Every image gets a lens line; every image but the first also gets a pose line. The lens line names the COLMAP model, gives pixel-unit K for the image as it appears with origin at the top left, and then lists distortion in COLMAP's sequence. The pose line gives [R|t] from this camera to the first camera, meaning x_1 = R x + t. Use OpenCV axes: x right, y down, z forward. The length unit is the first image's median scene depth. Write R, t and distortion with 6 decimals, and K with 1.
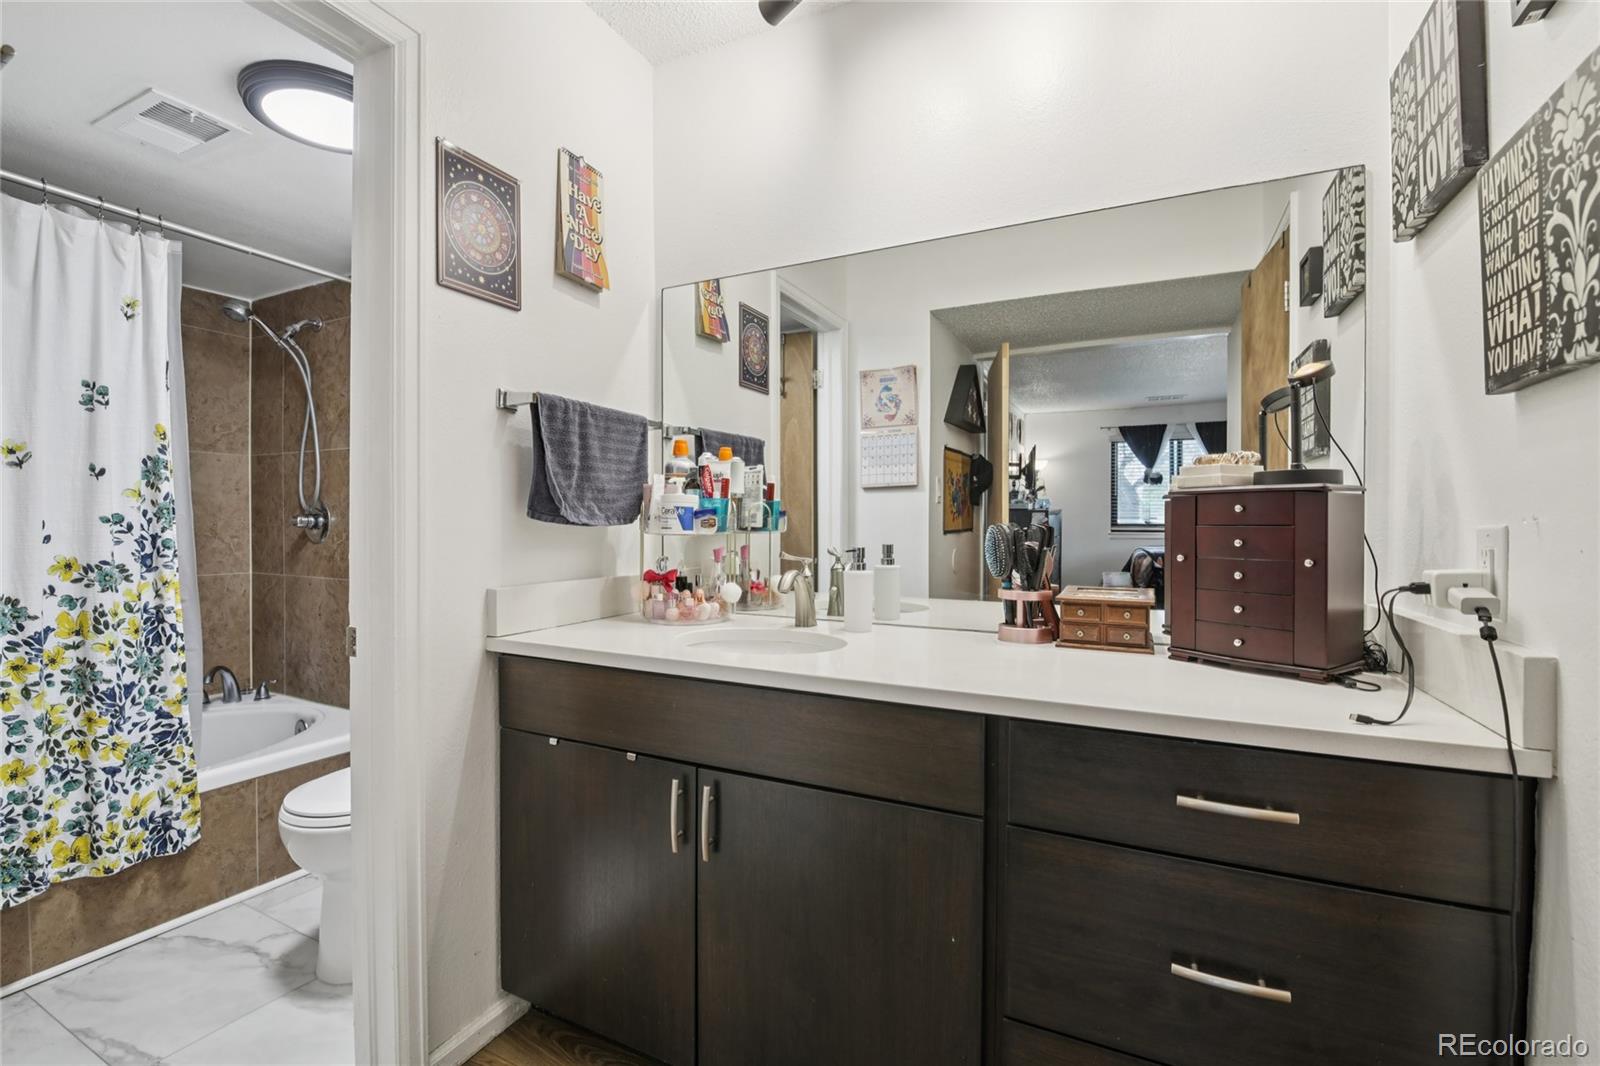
lens RADIAL K [[694.9, 0, 791.8], [0, 694.9, 527.1], [0, 0, 1]] dist [-0.011693, -0.005350]
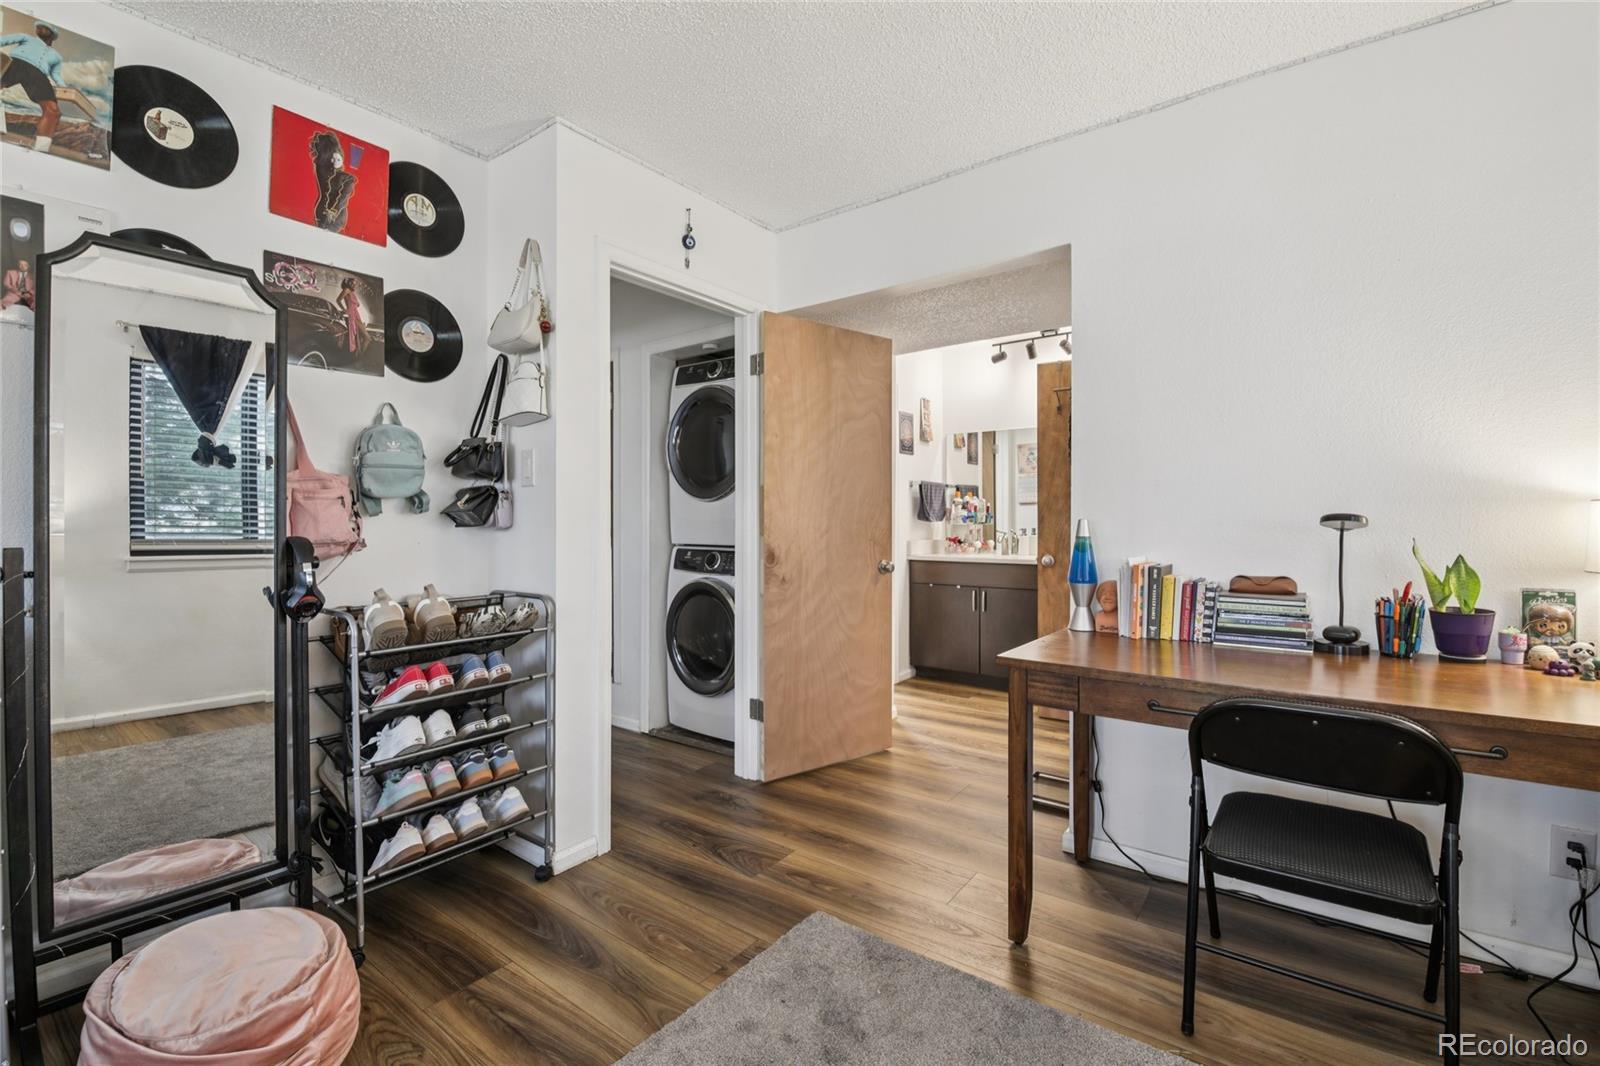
lens RADIAL K [[694.9, 0, 796.9], [0, 694.9, 524.8], [0, 0, 1]] dist [-0.011693, -0.005350]
pose [[0.982709, -0.001946, -0.185146, -0.538784], [0.001712, 0.999998, -0.001425, 0.028148], [0.185148, 0.001083, 0.982710, -3.730212]]
